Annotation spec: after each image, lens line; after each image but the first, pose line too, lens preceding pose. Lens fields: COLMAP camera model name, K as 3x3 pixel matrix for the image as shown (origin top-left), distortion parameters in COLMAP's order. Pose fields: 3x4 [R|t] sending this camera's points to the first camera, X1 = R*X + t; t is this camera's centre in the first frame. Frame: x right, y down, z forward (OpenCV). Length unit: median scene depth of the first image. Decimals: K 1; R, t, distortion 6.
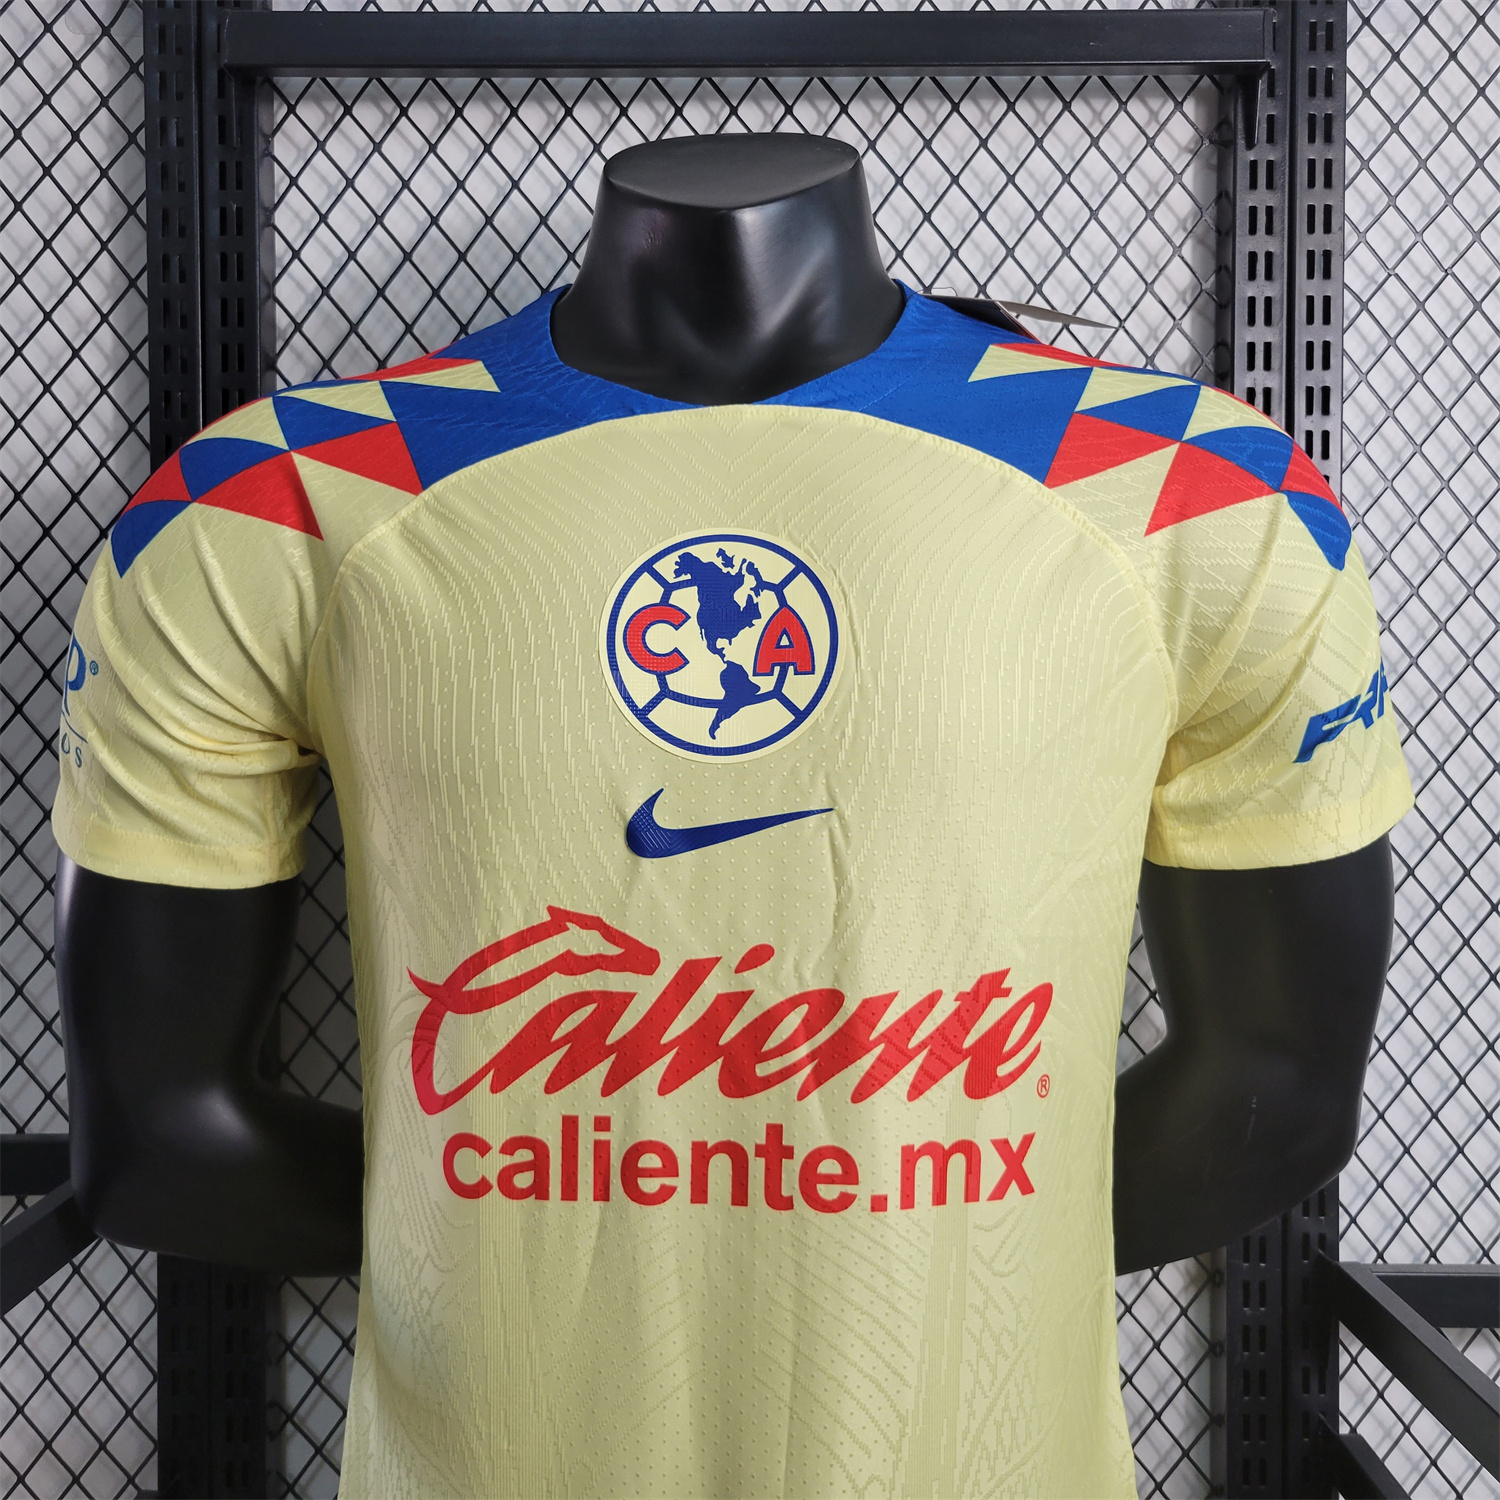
lens RADIAL K [[1913.9, 0, 750.0], [0, 1913.9, 750.0], [0, 0, 1]] dist [0.011152, -0.028744]
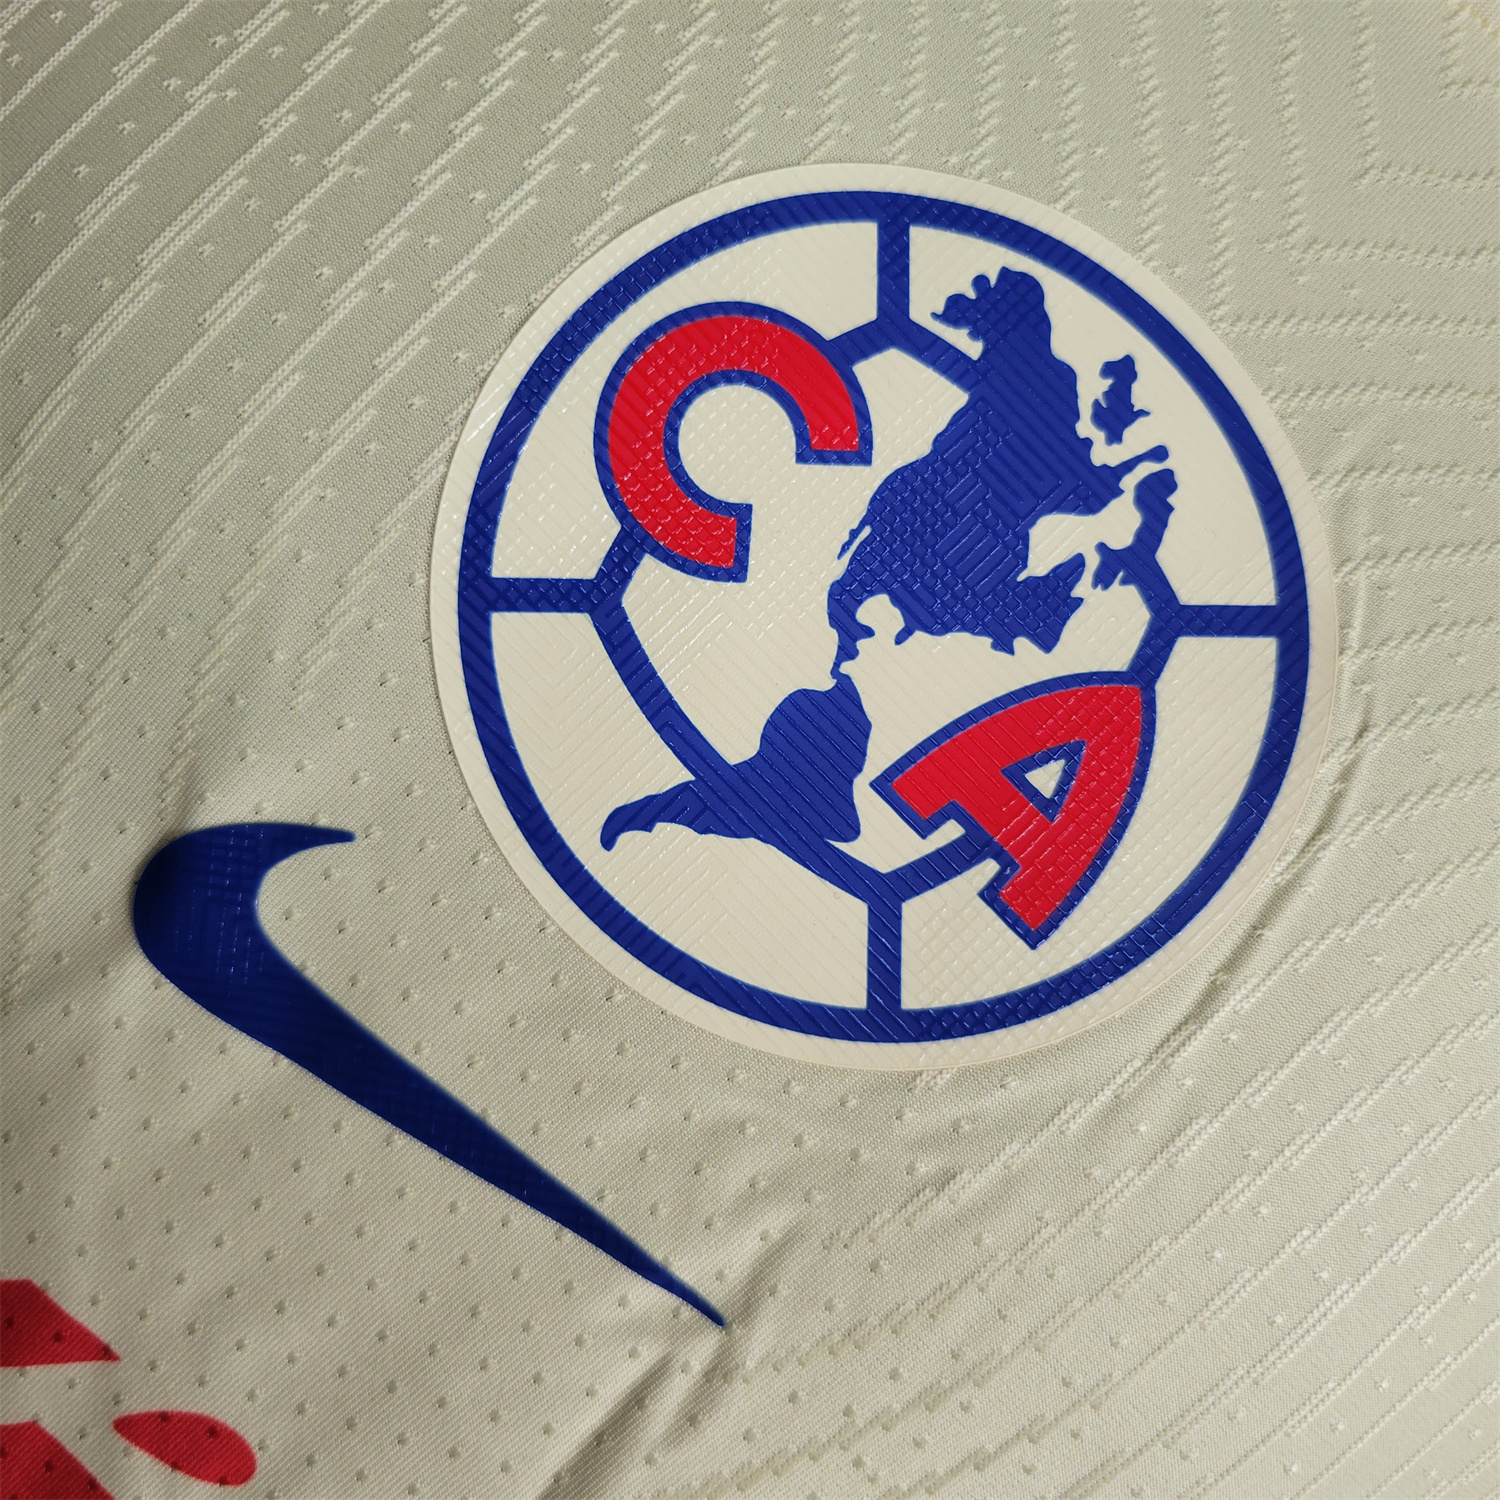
lens RADIAL K [[1913.9, 0, 750.0], [0, 1913.9, 750.0], [0, 0, 1]] dist [0.011152, -0.028744]
pose [[0.700356, 0.713390, 0.023995, -0.020501], [-0.706046, 0.687425, 0.170135, -0.075953], [0.104878, -0.136097, 0.985129, 0.728051]]
